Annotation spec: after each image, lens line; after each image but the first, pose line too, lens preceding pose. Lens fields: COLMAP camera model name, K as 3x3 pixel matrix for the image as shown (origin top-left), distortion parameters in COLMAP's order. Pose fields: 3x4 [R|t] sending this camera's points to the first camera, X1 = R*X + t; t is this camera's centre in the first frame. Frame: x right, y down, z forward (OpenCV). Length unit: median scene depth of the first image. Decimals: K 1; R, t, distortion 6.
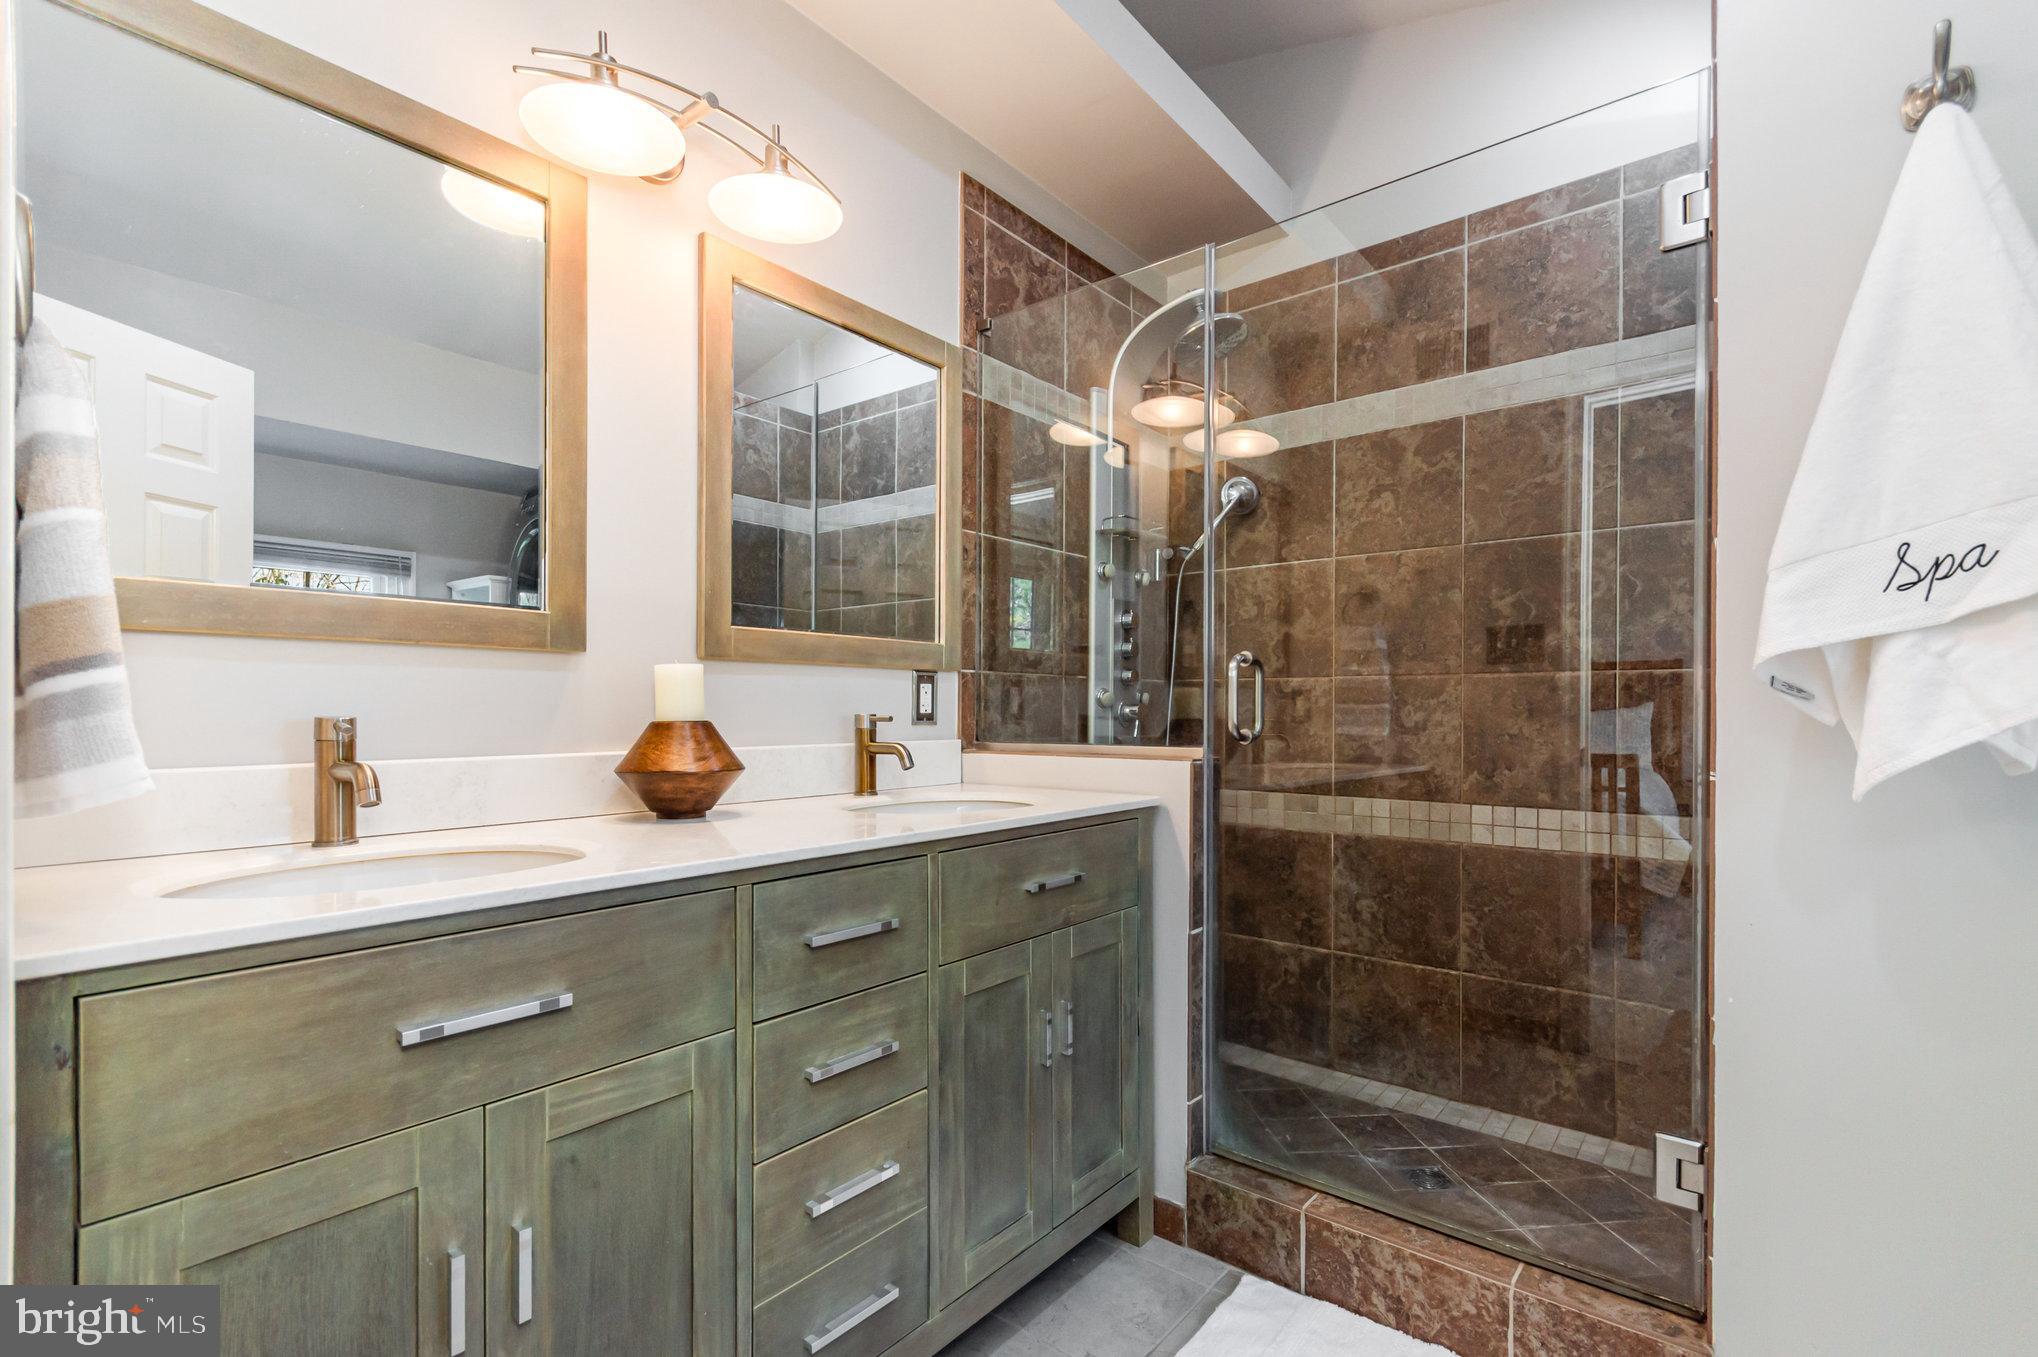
lens RADIAL K [[907.5, 0, 1015.4], [0, 907.5, 712.8], [0, 0, 1]] dist [0.001222, 0.000141]
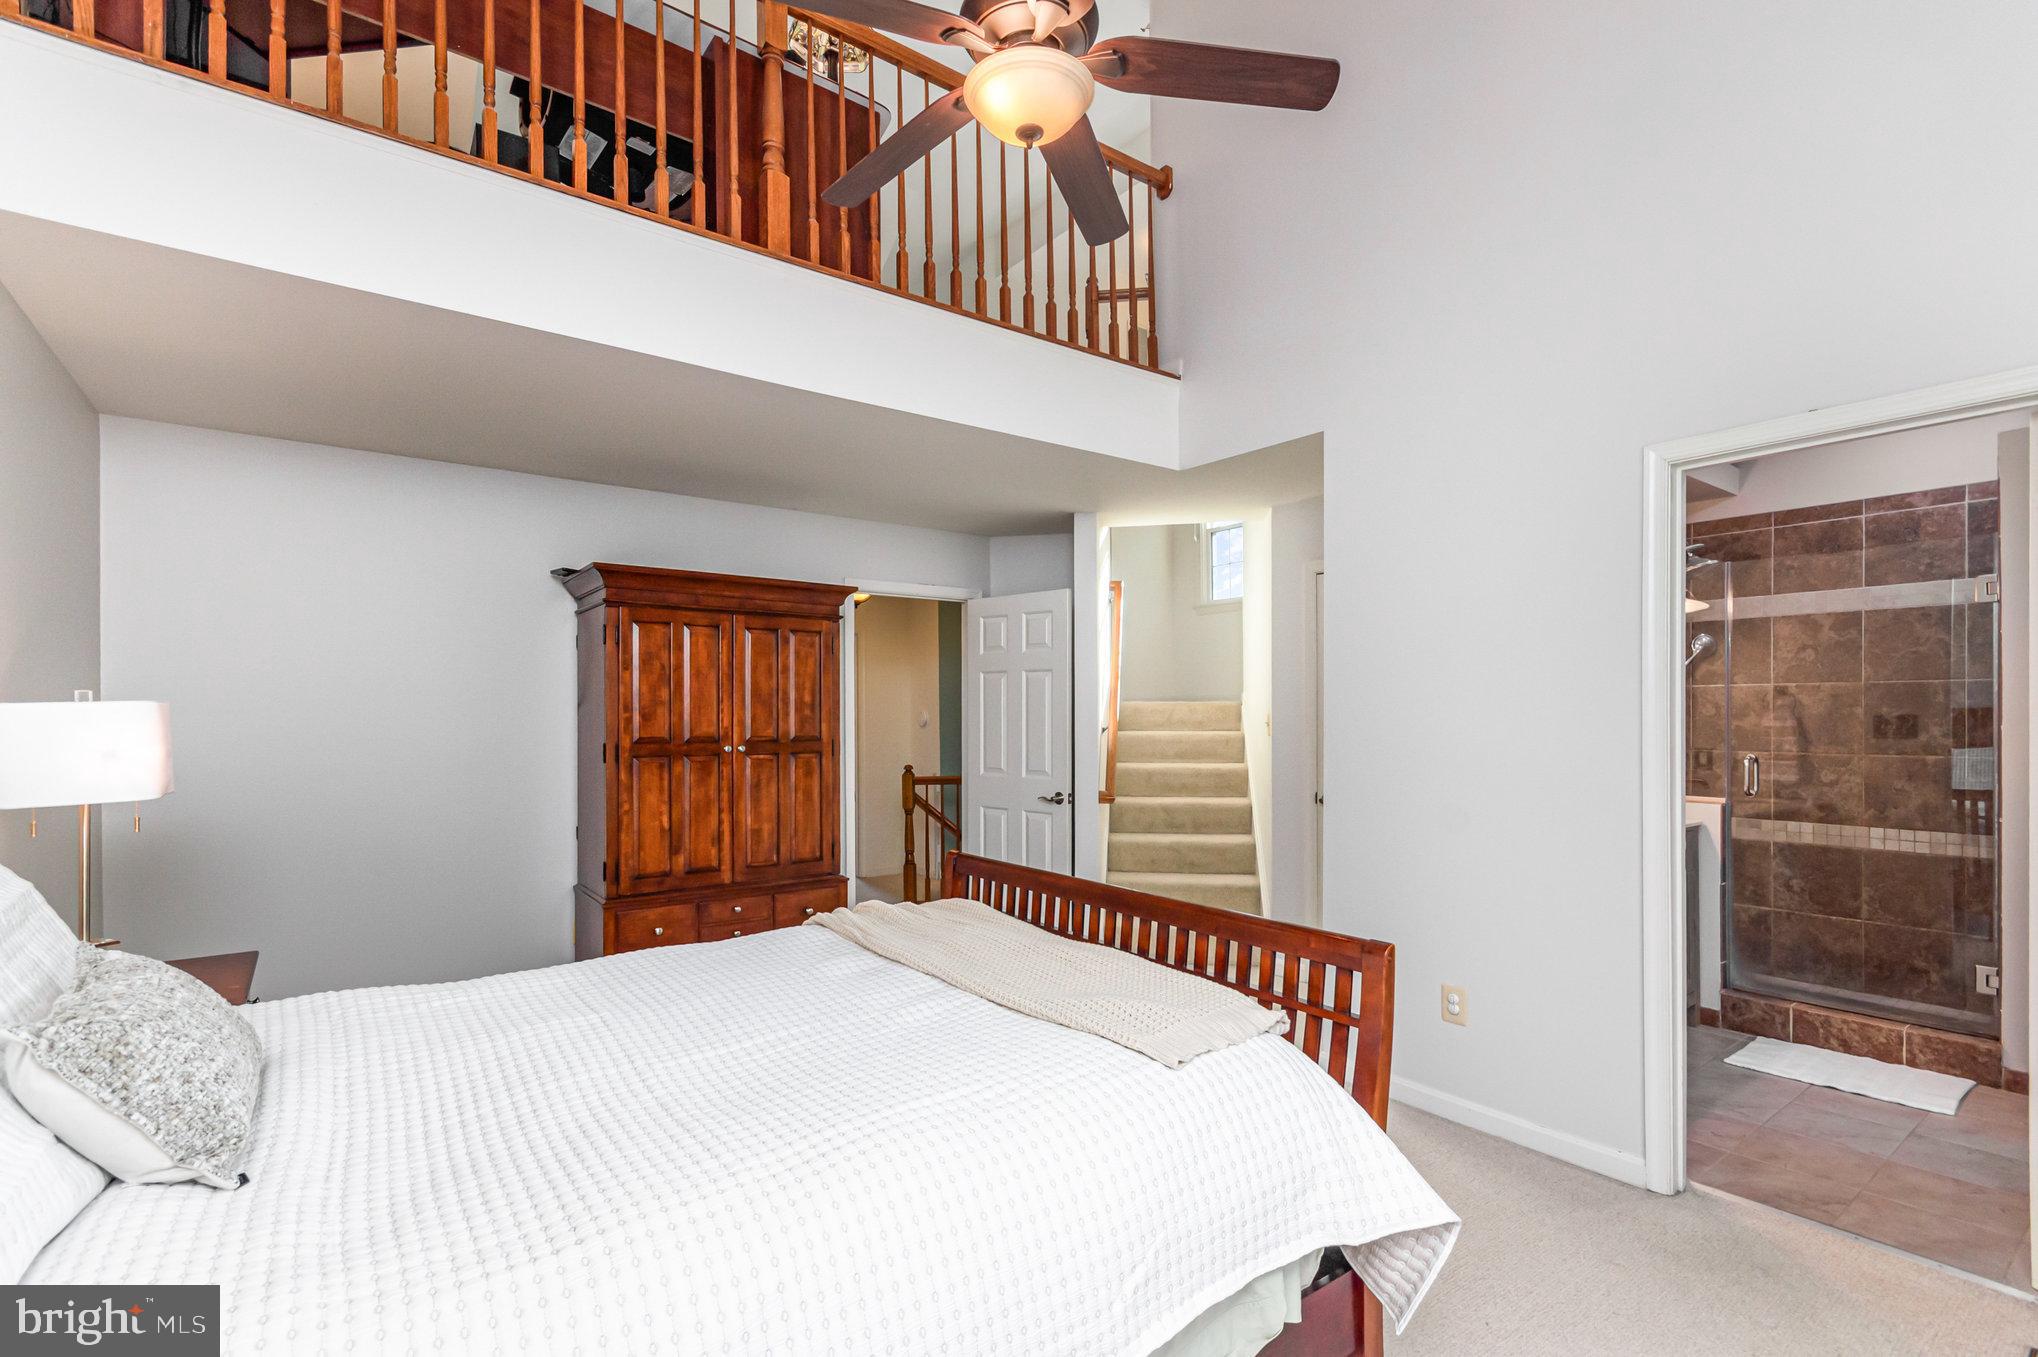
lens RADIAL K [[916.5, 0, 1012.4], [0, 916.5, 716.4], [0, 0, 1]] dist [0.007274, -0.004284]
pose [[0.969501, -0.006353, -0.245006, -0.697292], [0.006535, 0.999979, -0.000069, -0.129322], [0.245001, -0.001534, 0.969522, -1.182523]]
